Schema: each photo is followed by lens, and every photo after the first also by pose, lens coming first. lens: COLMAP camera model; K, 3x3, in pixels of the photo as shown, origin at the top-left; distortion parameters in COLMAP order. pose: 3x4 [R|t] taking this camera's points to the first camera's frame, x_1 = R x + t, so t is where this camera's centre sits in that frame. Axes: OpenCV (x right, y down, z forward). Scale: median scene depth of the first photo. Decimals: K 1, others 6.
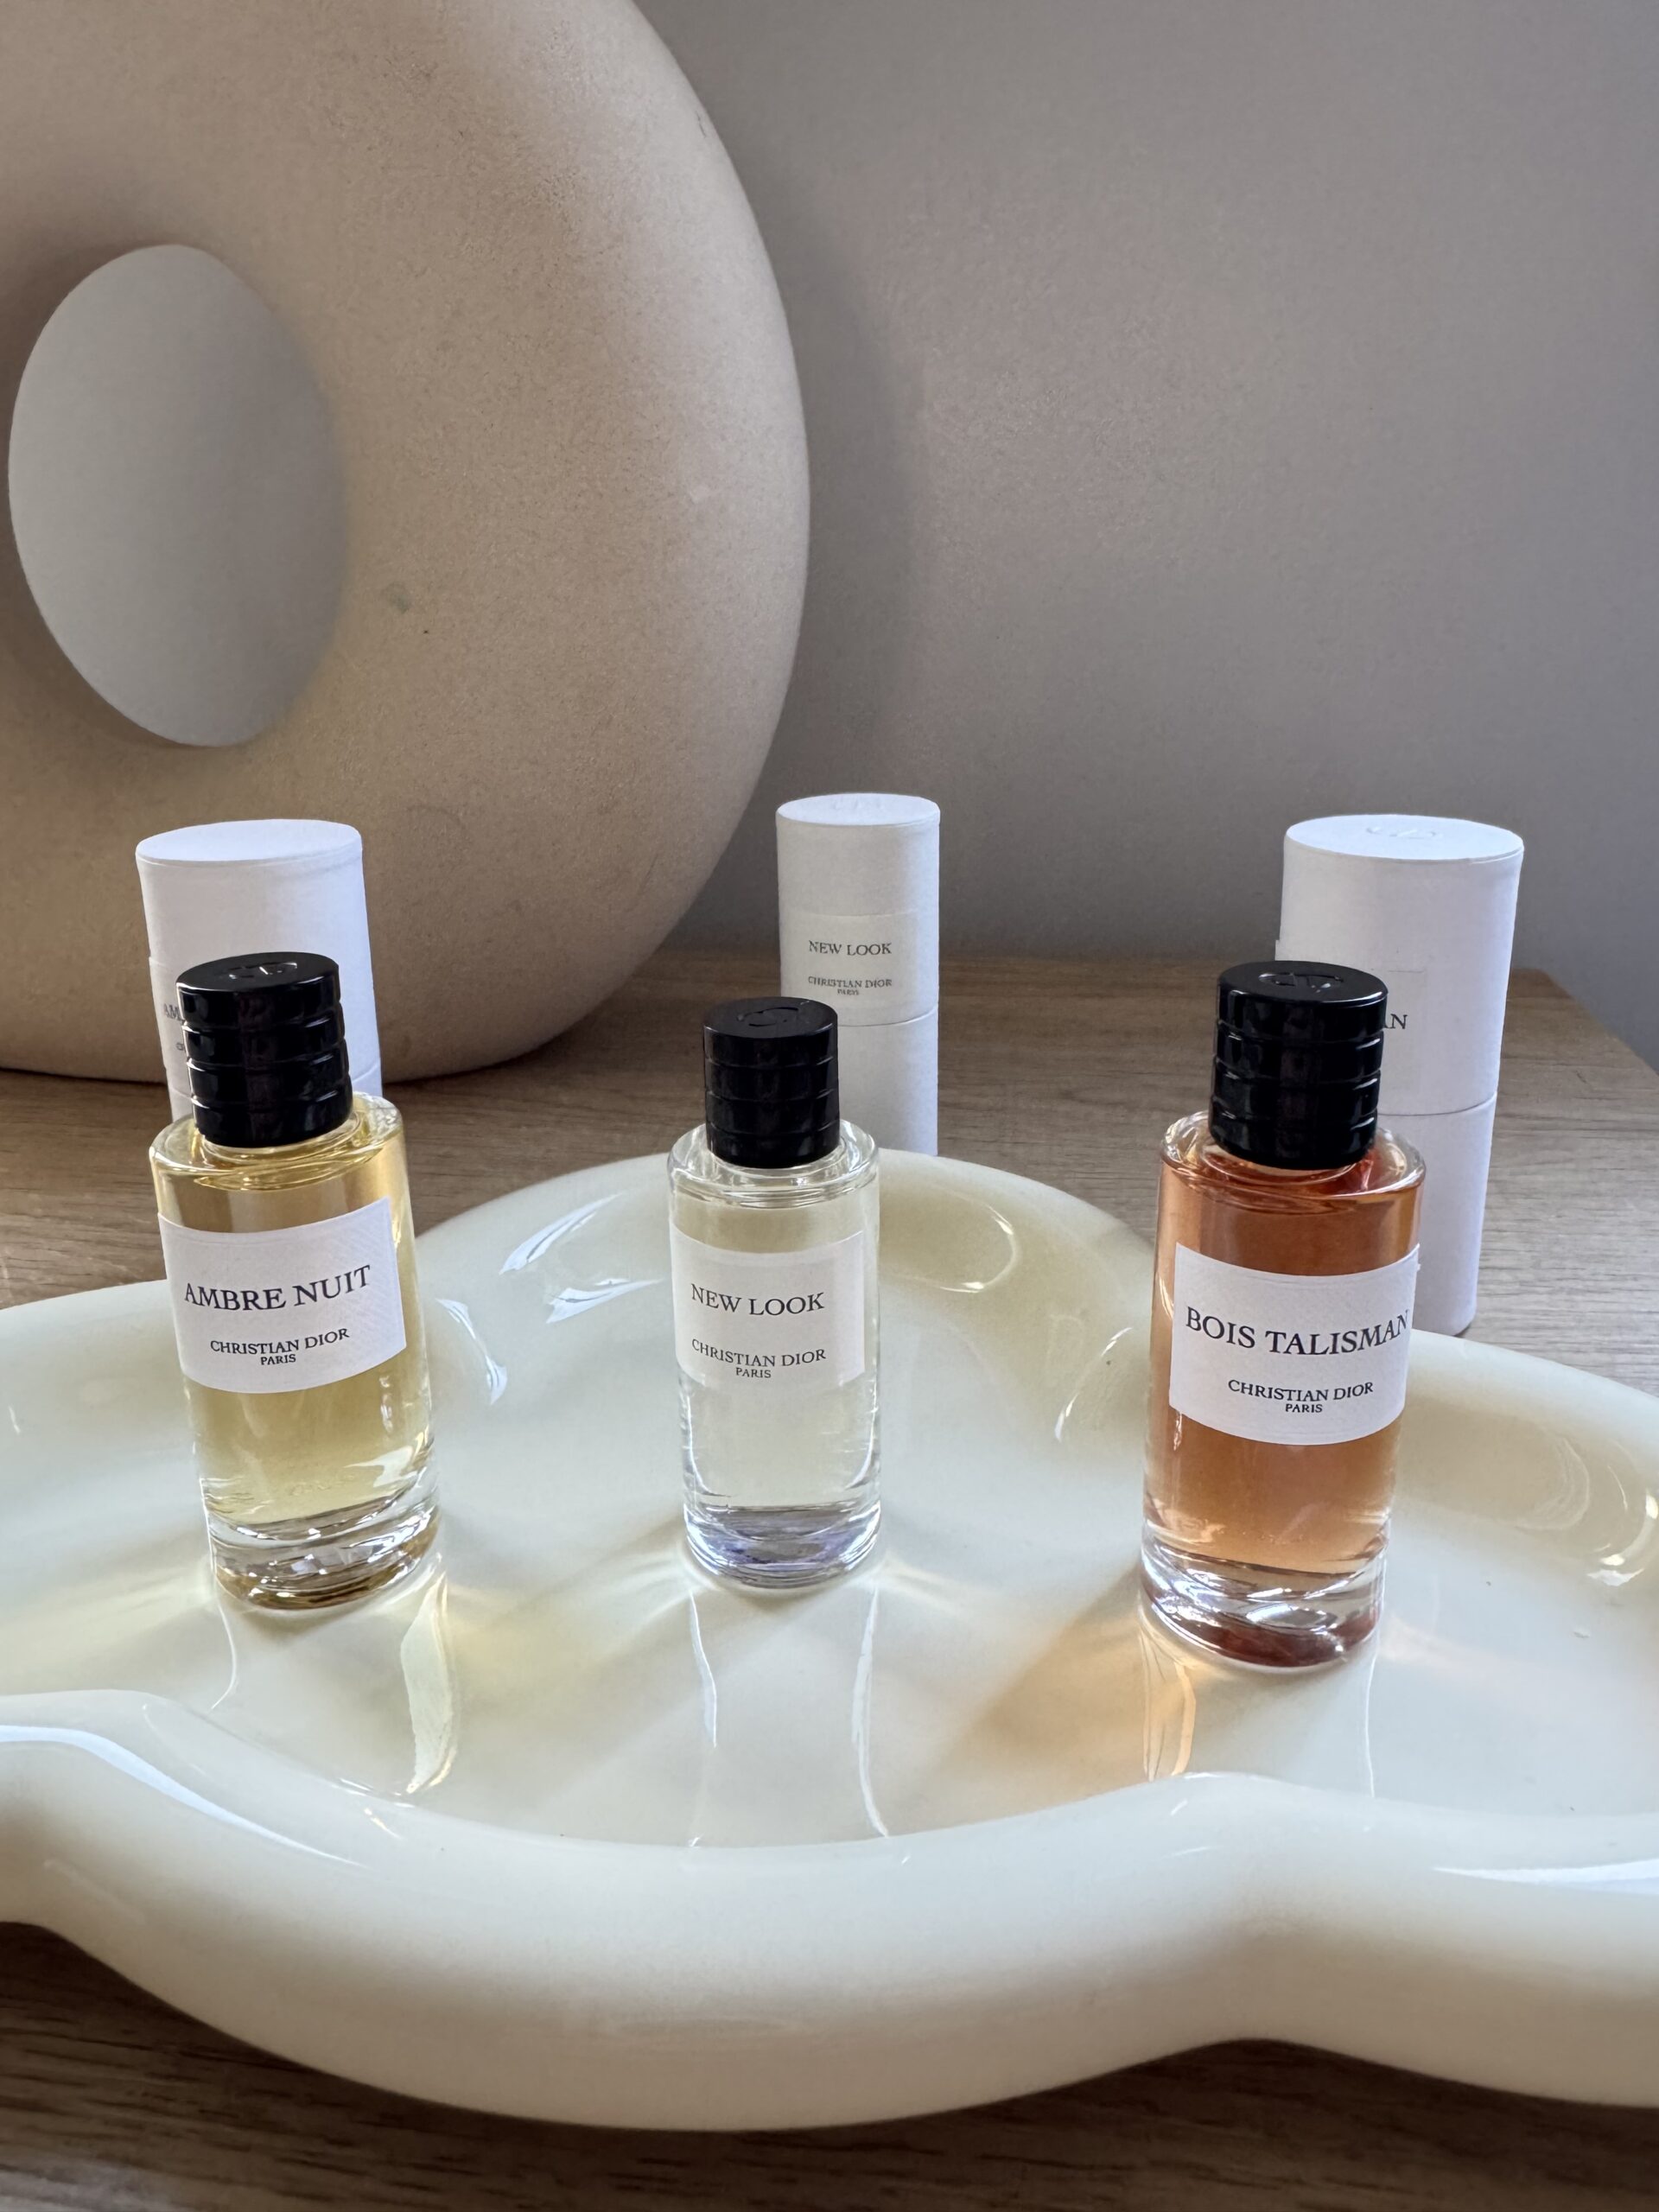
lens RADIAL K [[1612.1, 0, 827.2], [0, 1612.1, 991.4], [0, 0, 1]] dist [0.002697, -0.002573]
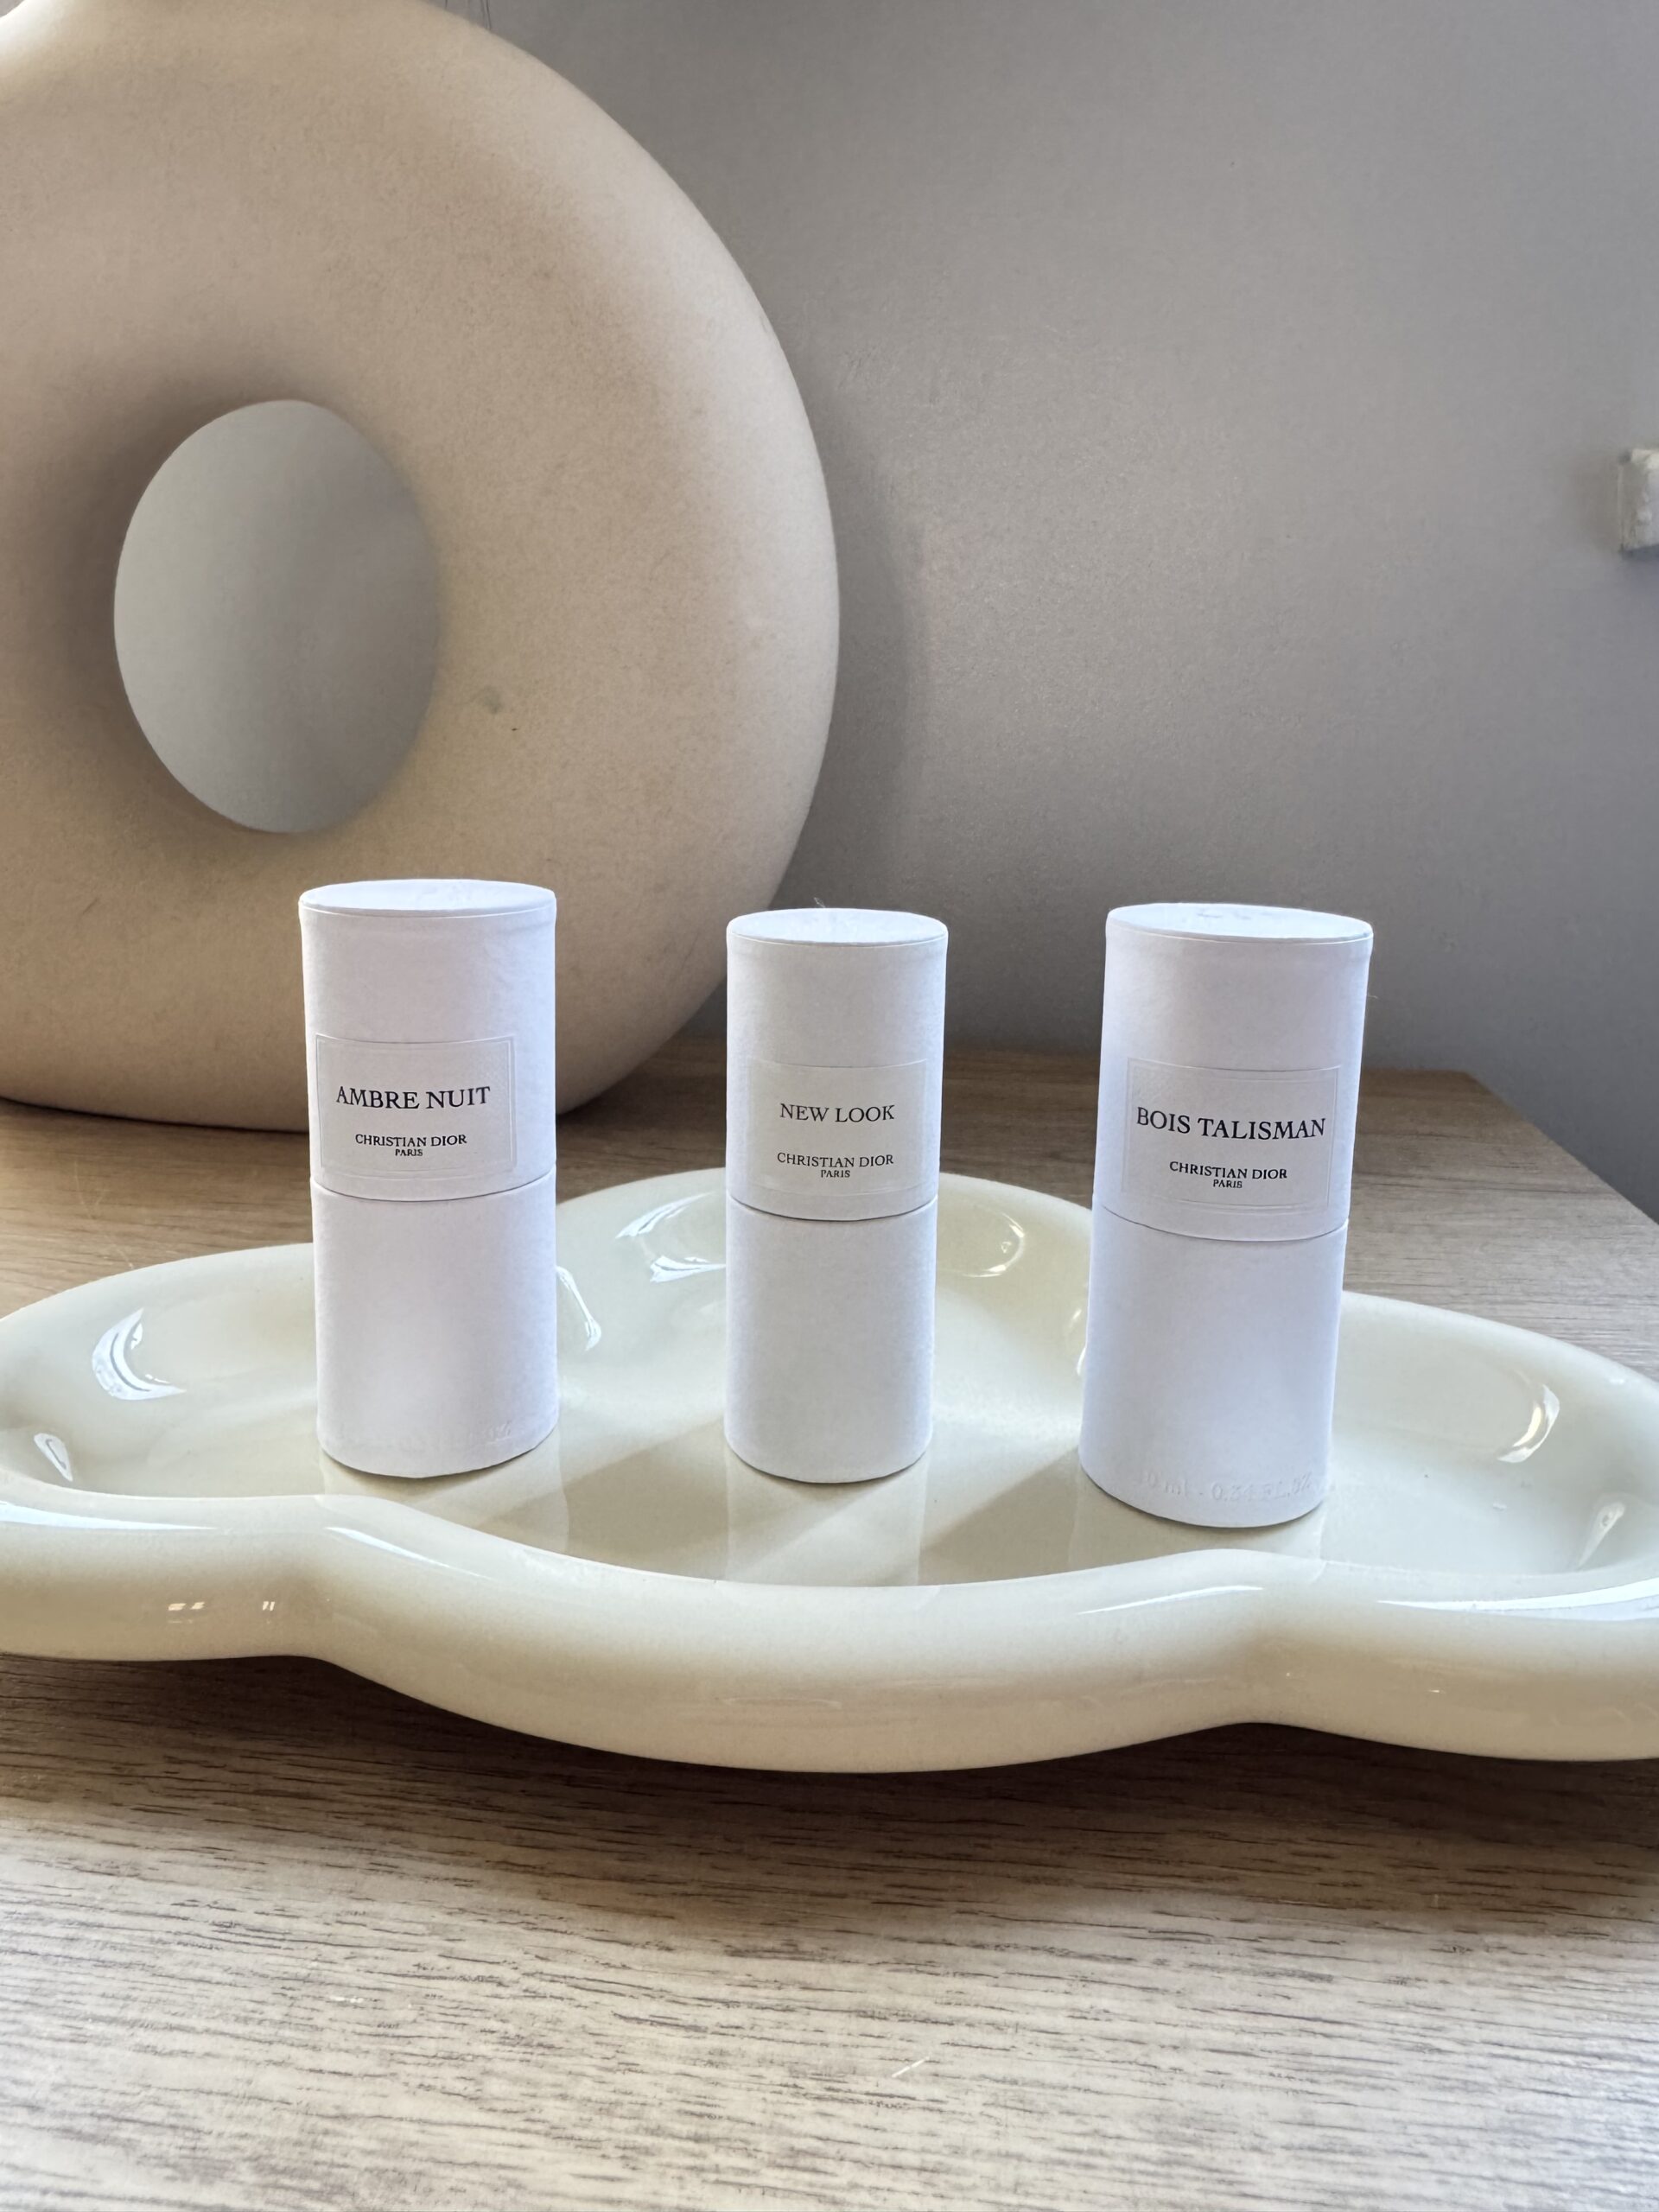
lens RADIAL K [[1612.1, 0, 827.2], [0, 1612.1, 991.4], [0, 0, 1]] dist [0.002697, -0.002573]
pose [[0.998898, 0.029170, 0.036761, -0.063374], [-0.025448, 0.994868, -0.097924, 0.074939], [-0.039429, 0.096880, 0.994515, -0.149764]]
